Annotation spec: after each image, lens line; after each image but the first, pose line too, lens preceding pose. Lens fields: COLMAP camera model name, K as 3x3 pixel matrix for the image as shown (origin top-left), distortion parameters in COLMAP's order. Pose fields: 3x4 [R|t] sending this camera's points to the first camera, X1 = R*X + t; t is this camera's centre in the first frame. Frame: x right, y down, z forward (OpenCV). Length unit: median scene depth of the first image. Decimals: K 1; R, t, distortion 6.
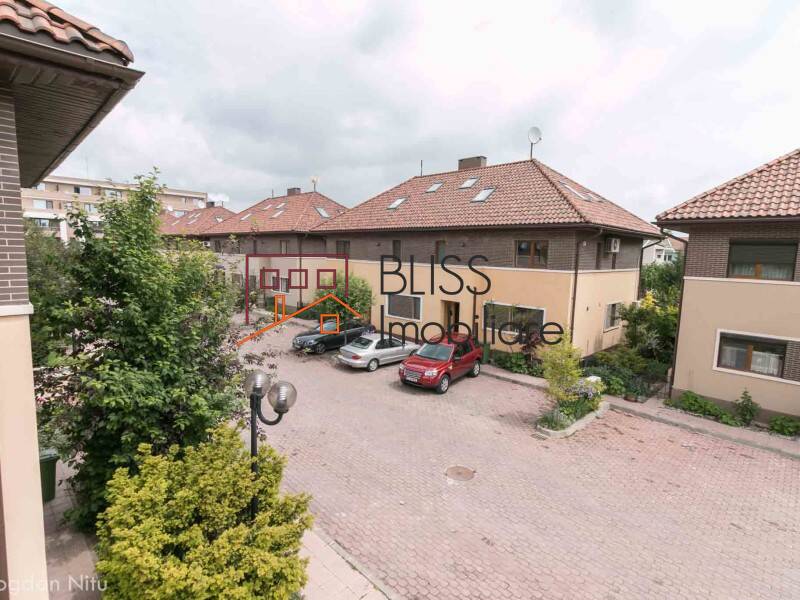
lens RADIAL K [[416.7, 0, 402.0], [0, 416.7, 299.0], [0, 0, 1]] dist [0.005411, 0.000854]
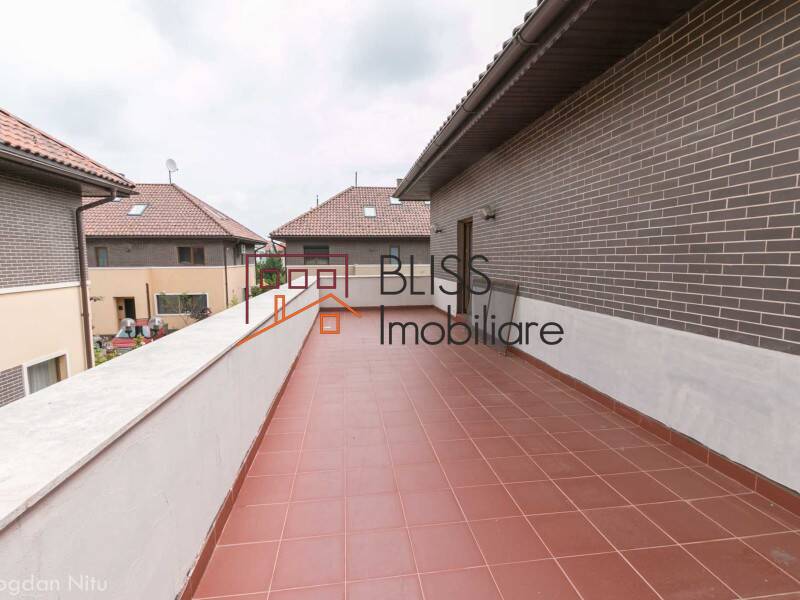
lens RADIAL K [[416.7, 0, 401.1], [0, 416.7, 299.0], [0, 0, 1]] dist [0.005411, 0.000854]
pose [[0.609817, -0.110889, 0.784746, -0.404526], [0.111030, 0.992352, 0.053946, 0.041610], [-0.784726, 0.054233, 0.617465, -0.451179]]
